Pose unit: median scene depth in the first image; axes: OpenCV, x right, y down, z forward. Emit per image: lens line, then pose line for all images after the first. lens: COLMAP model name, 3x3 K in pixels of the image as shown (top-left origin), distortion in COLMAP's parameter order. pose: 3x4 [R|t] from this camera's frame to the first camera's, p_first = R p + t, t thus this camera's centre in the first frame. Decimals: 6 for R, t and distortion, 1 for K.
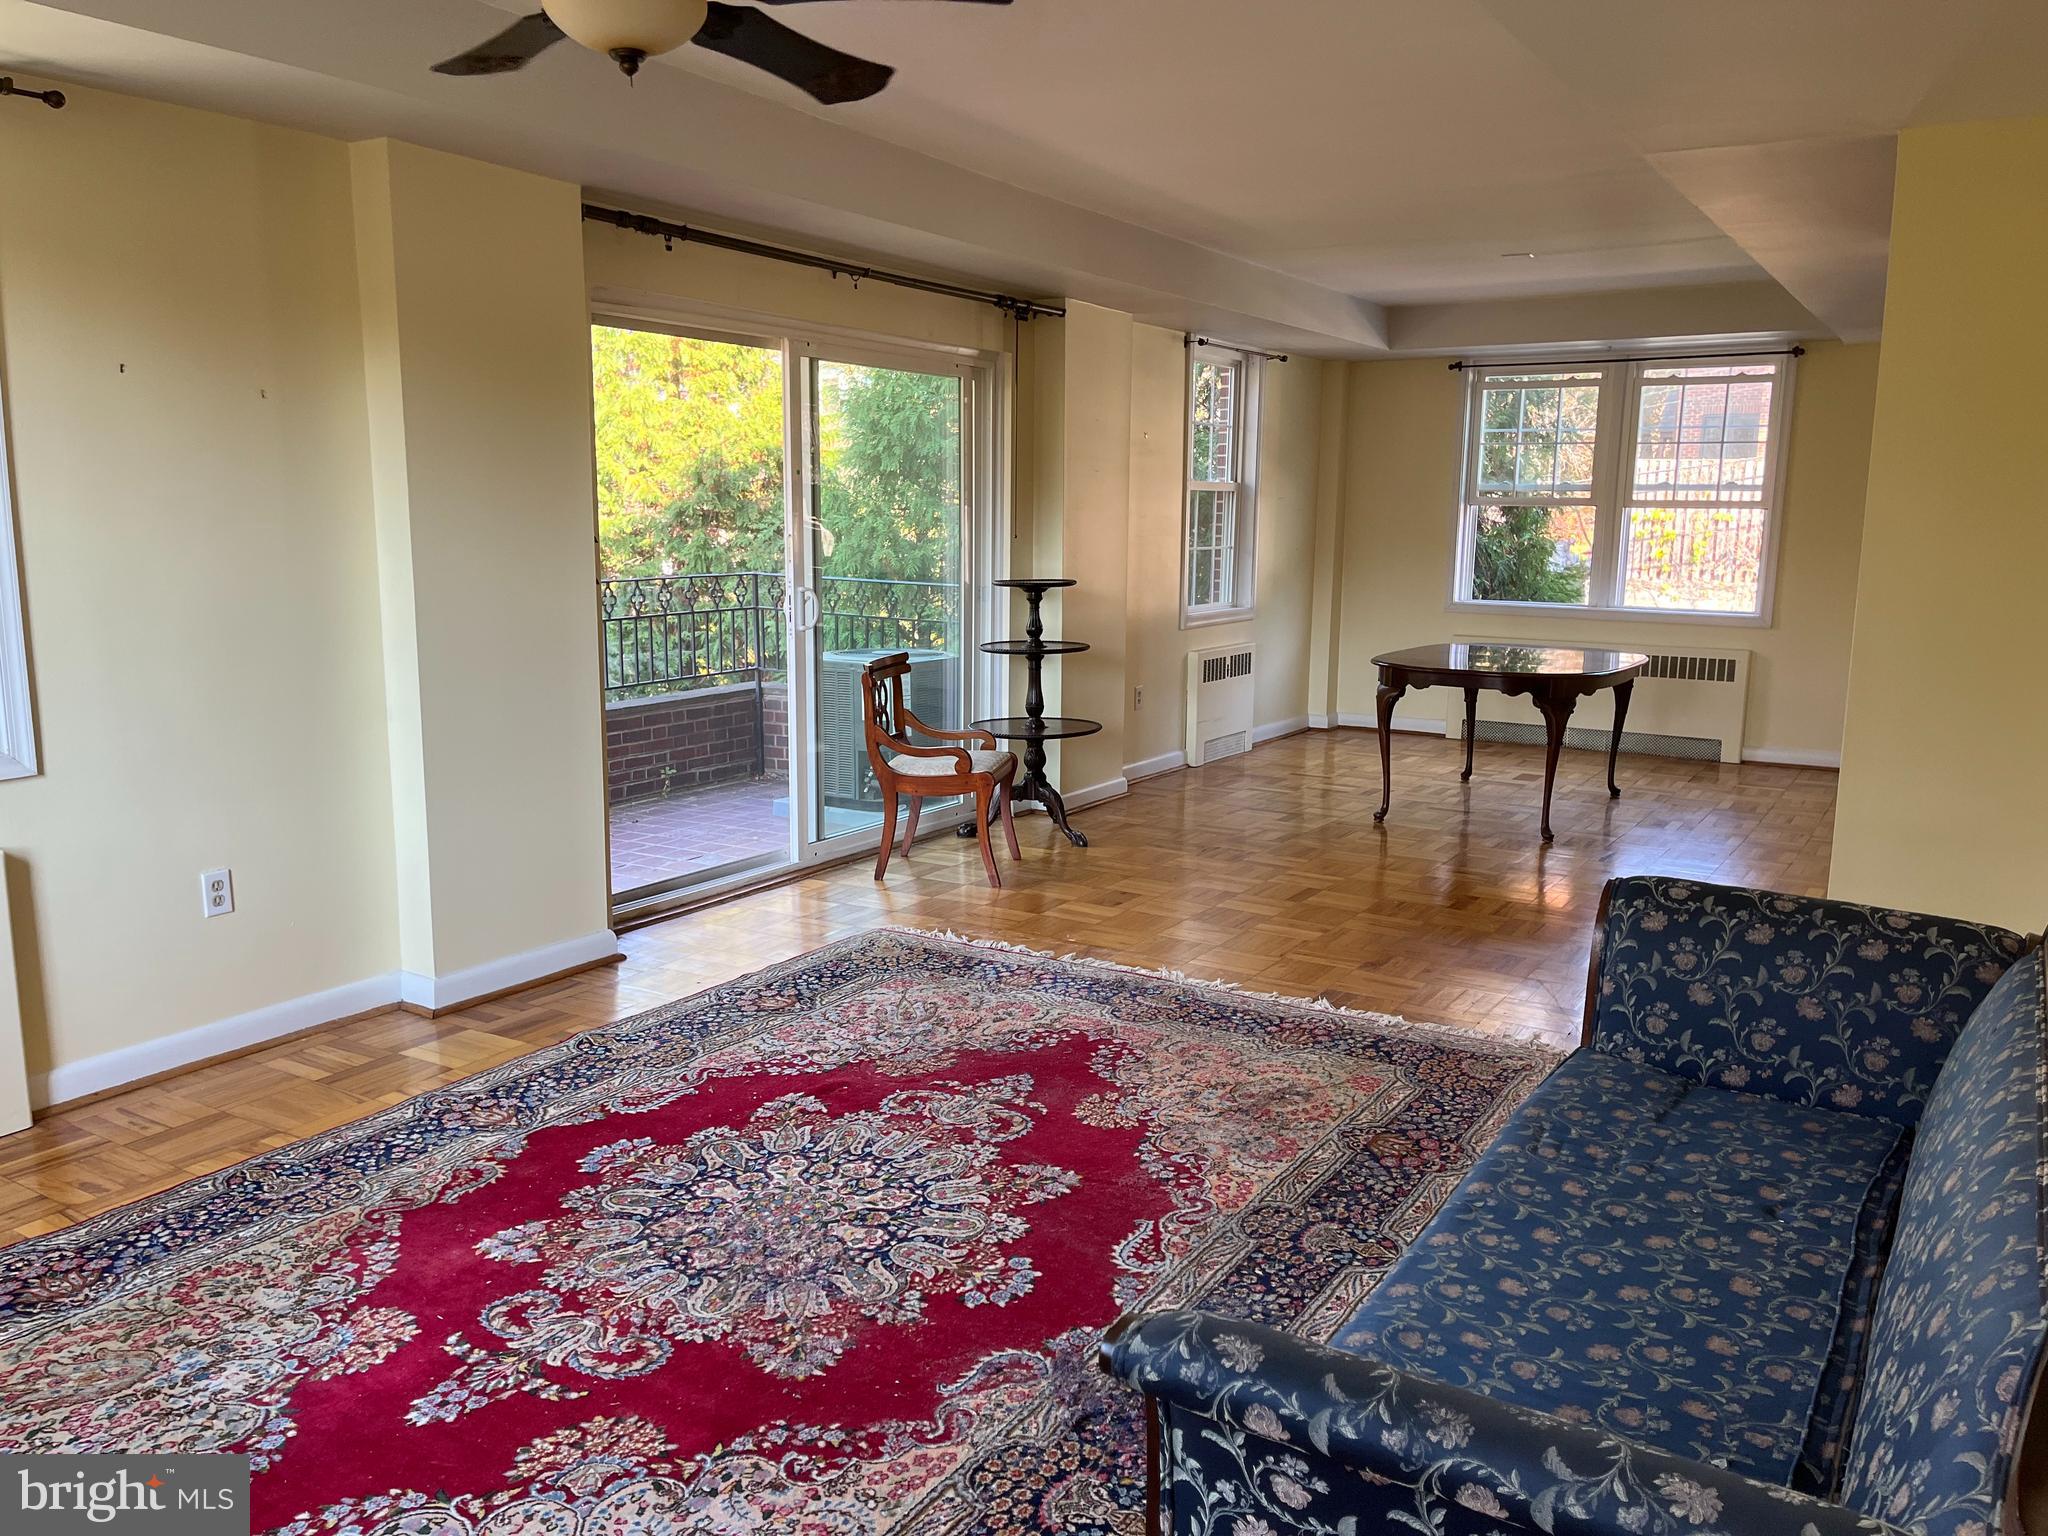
lens RADIAL K [[1548.0, 0, 1016.7], [0, 1548.0, 760.8], [0, 0, 1]] dist [0.074874, -0.097417]
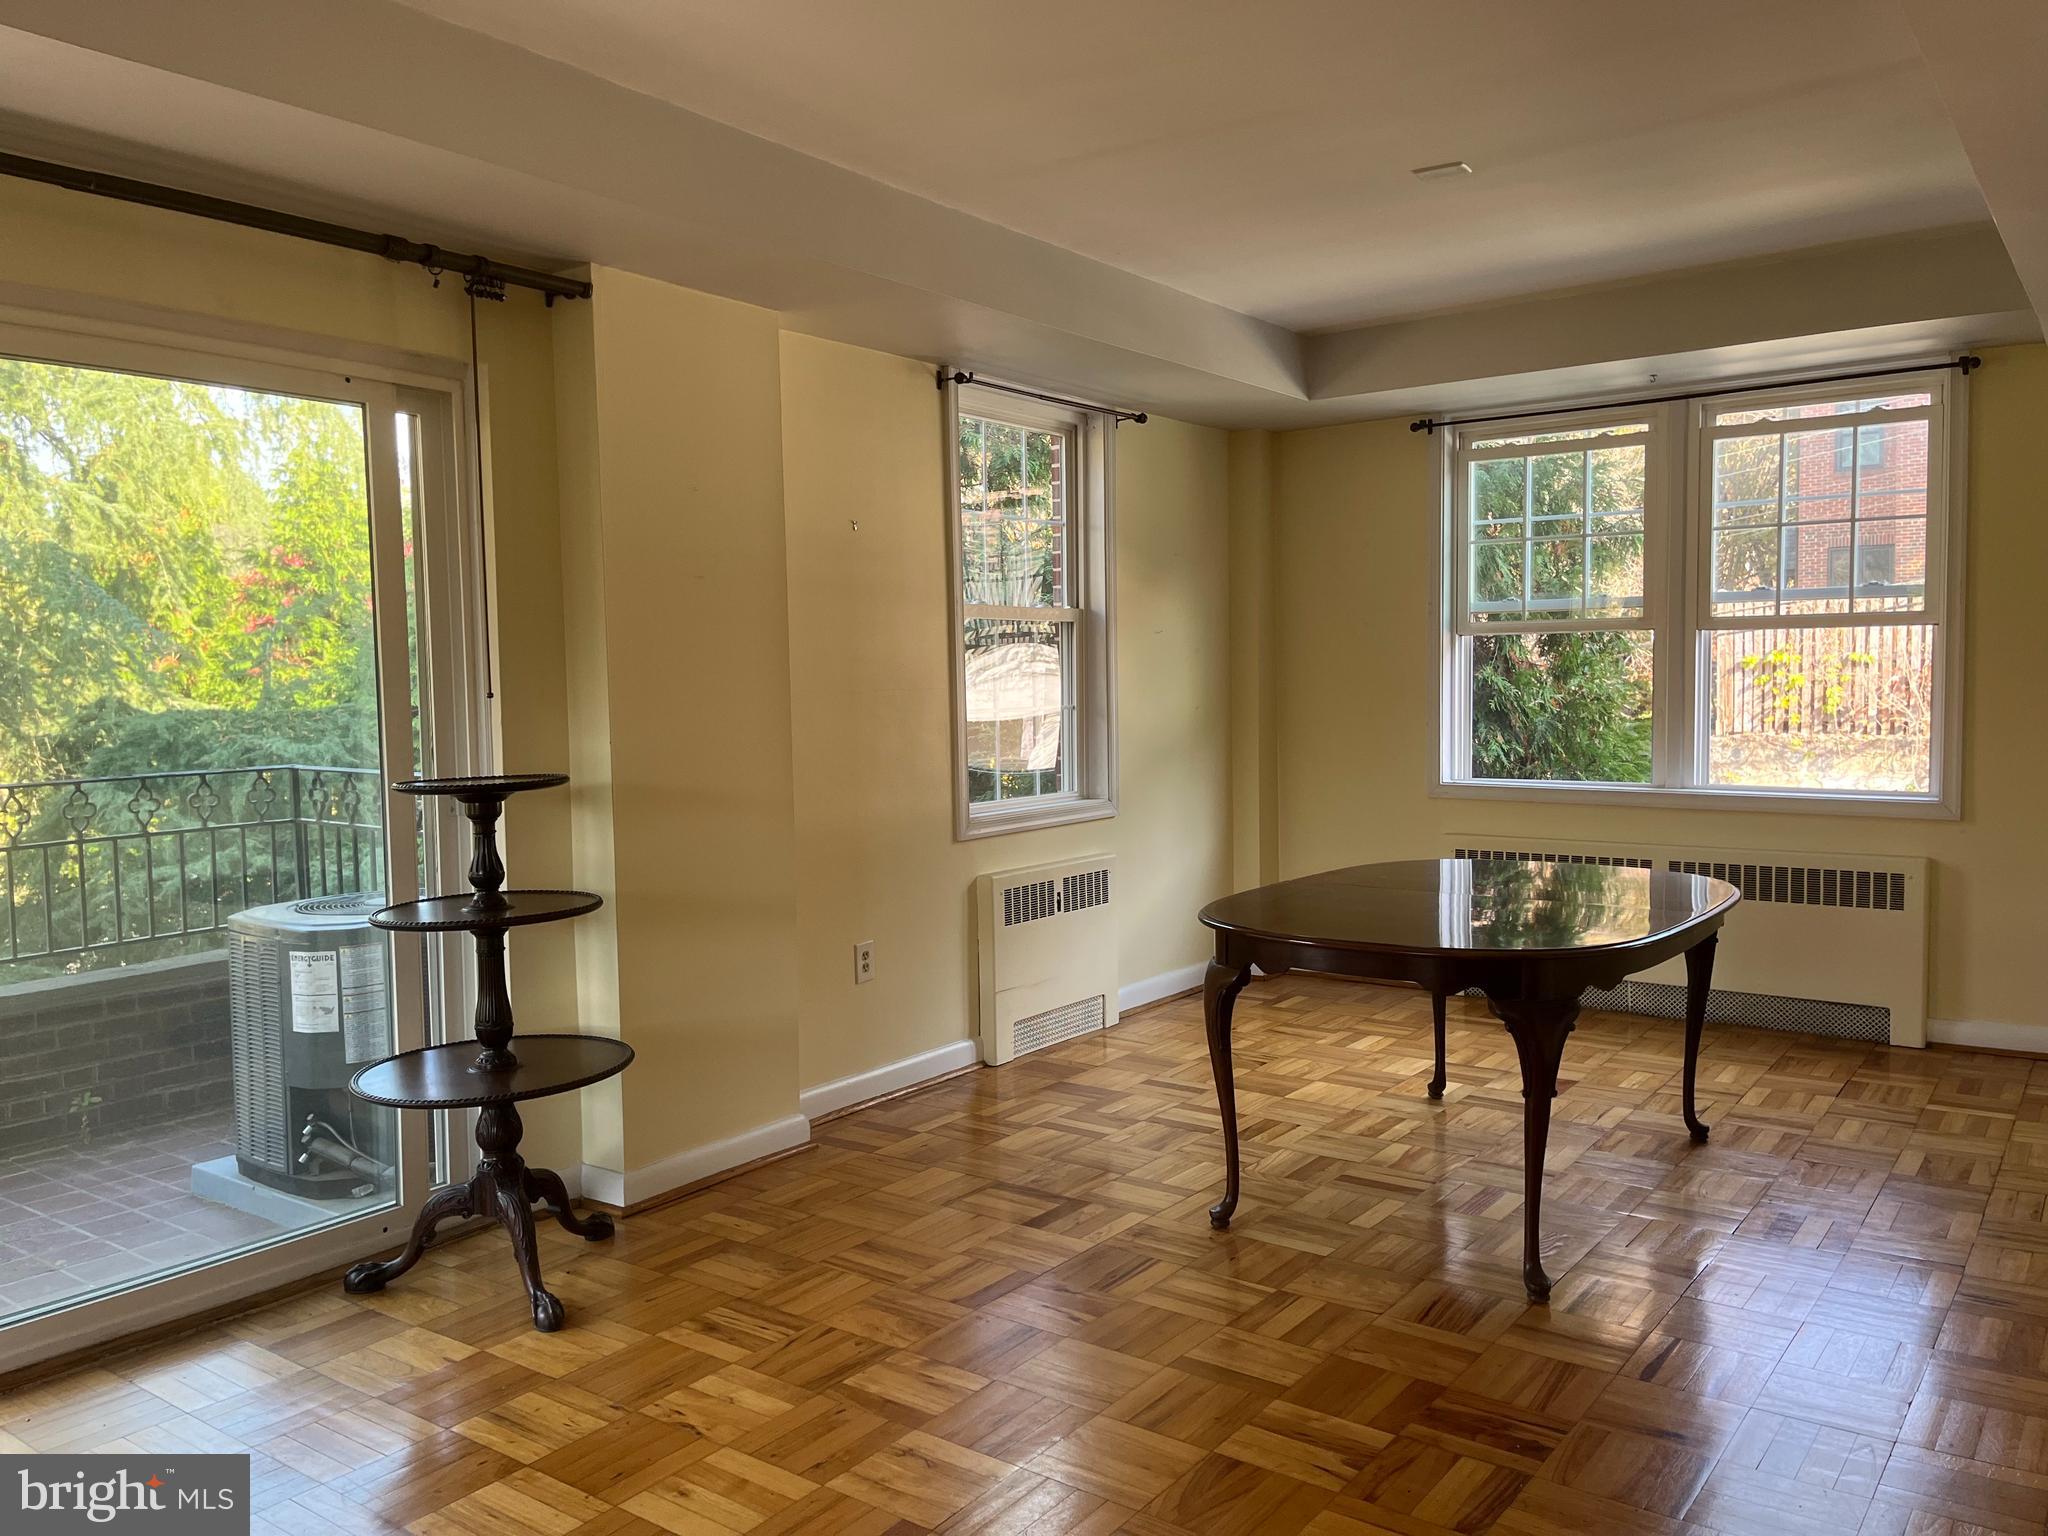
lens RADIAL K [[1548.0, 0, 1017.2], [0, 1548.0, 761.7], [0, 0, 1]] dist [0.074874, -0.097417]
pose [[0.996914, -0.023704, -0.074832, 0.181848], [0.015619, 0.994154, -0.106837, -0.052340], [0.076927, 0.105339, 0.991457, 0.407000]]
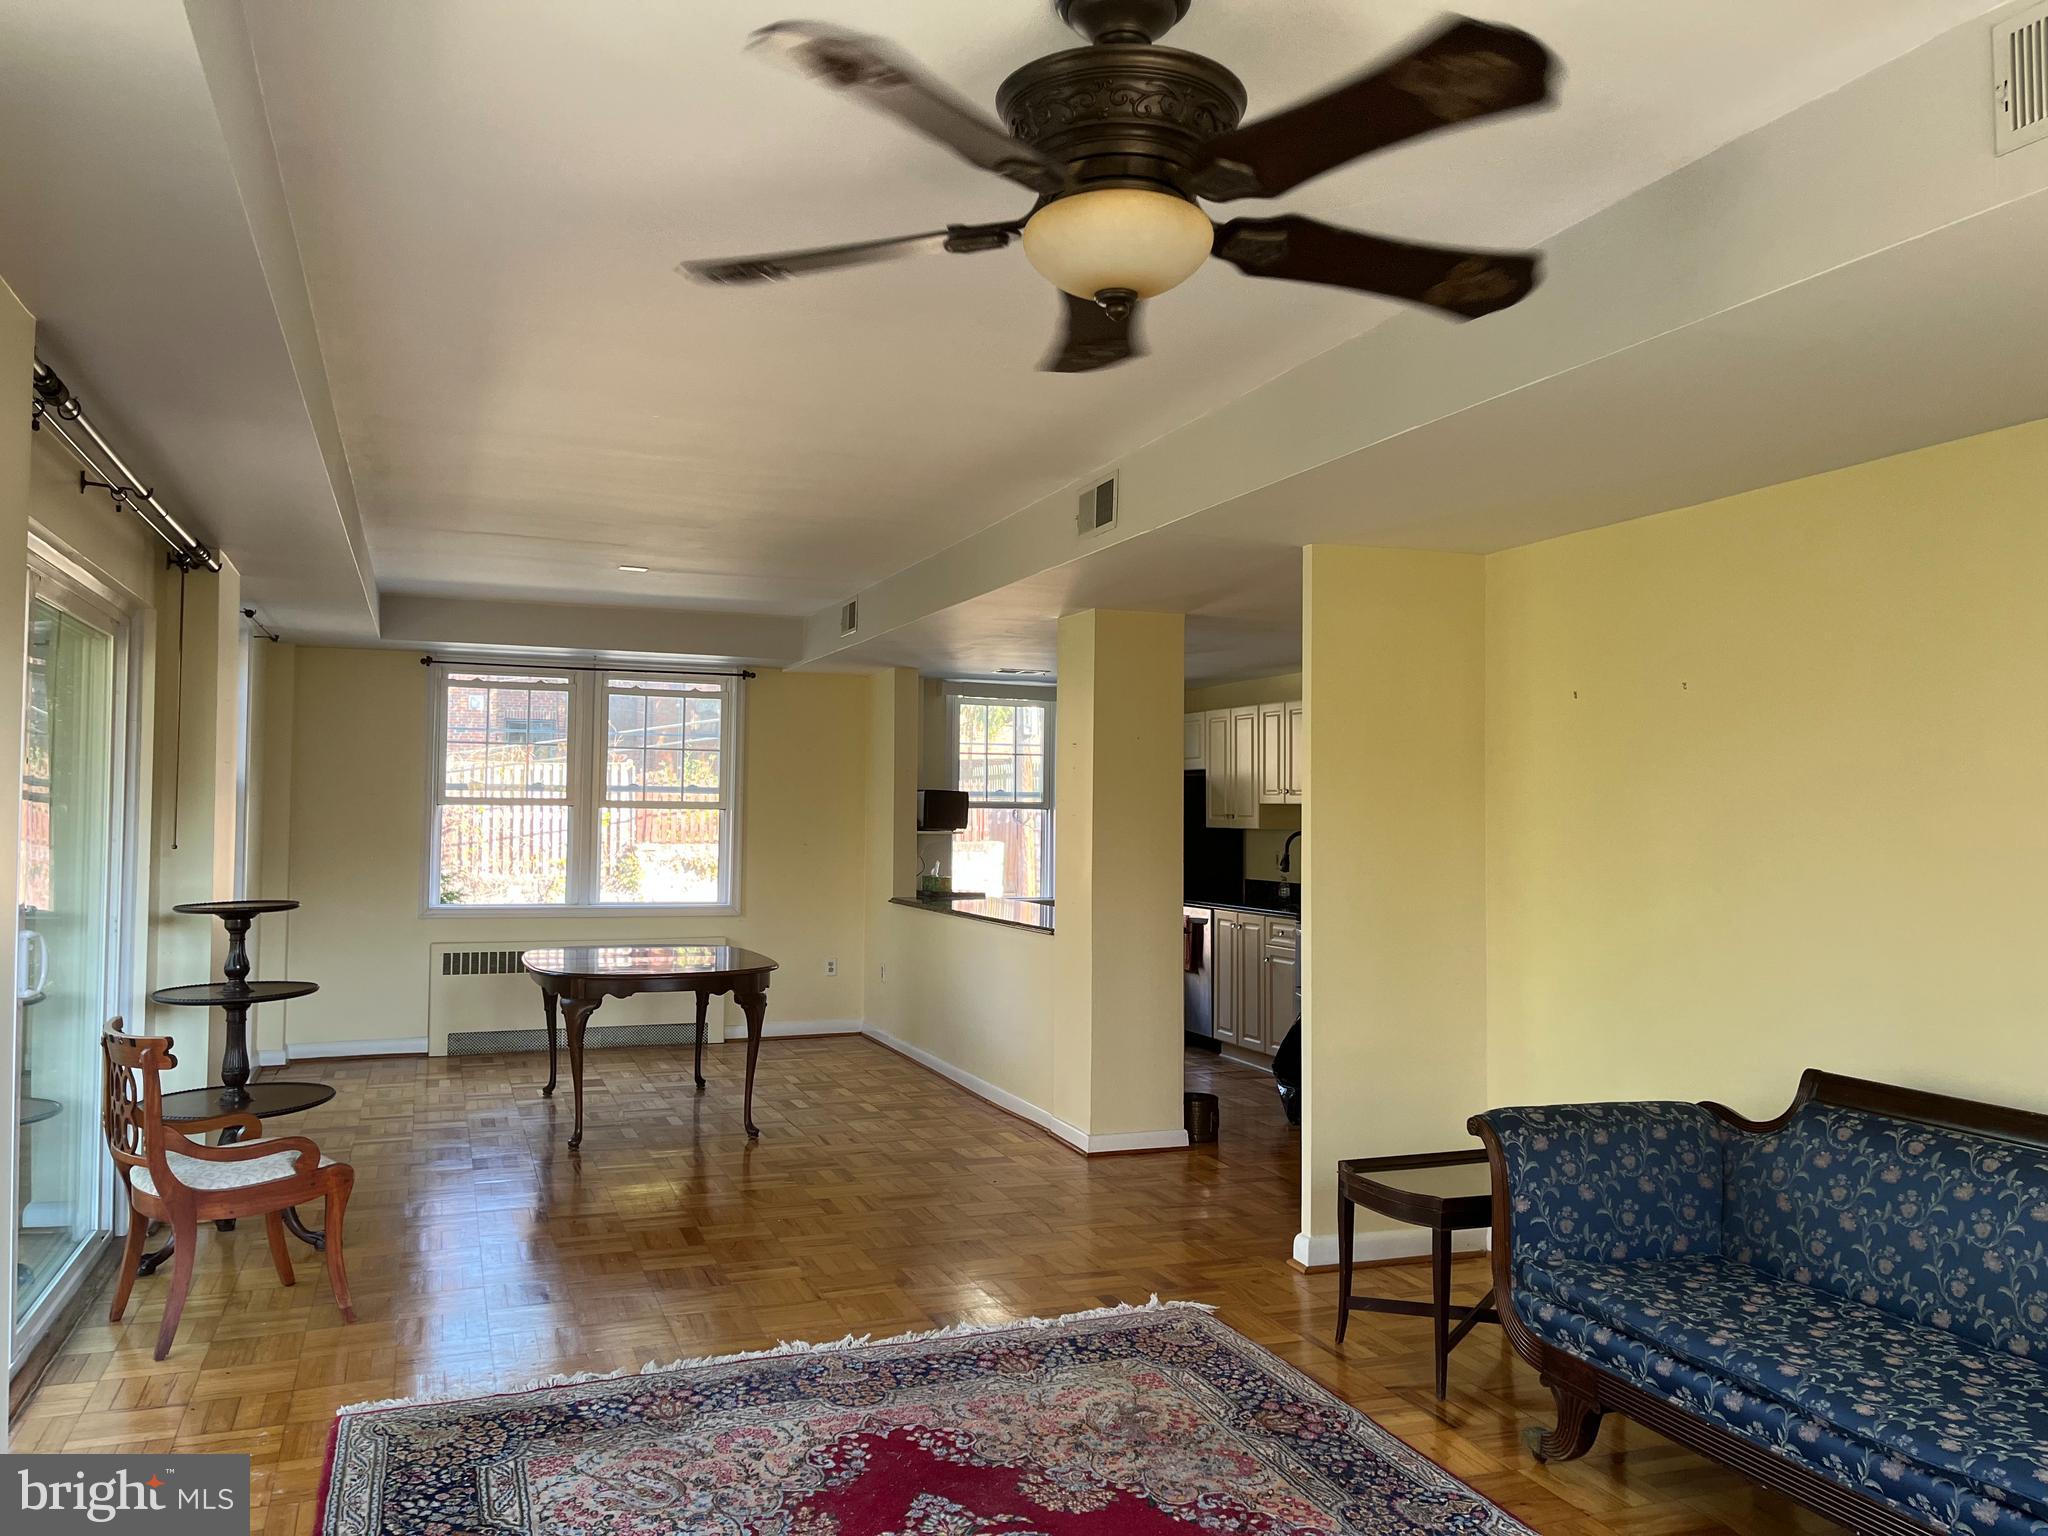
lens RADIAL K [[1548.0, 0, 1027.2], [0, 1548.0, 769.3], [0, 0, 1]] dist [0.074874, -0.097417]
pose [[0.597947, 0.017691, 0.801340, -0.300455], [0.127174, 0.984998, -0.116640, -0.034940], [-0.791382, 0.171654, 0.586727, 0.189548]]
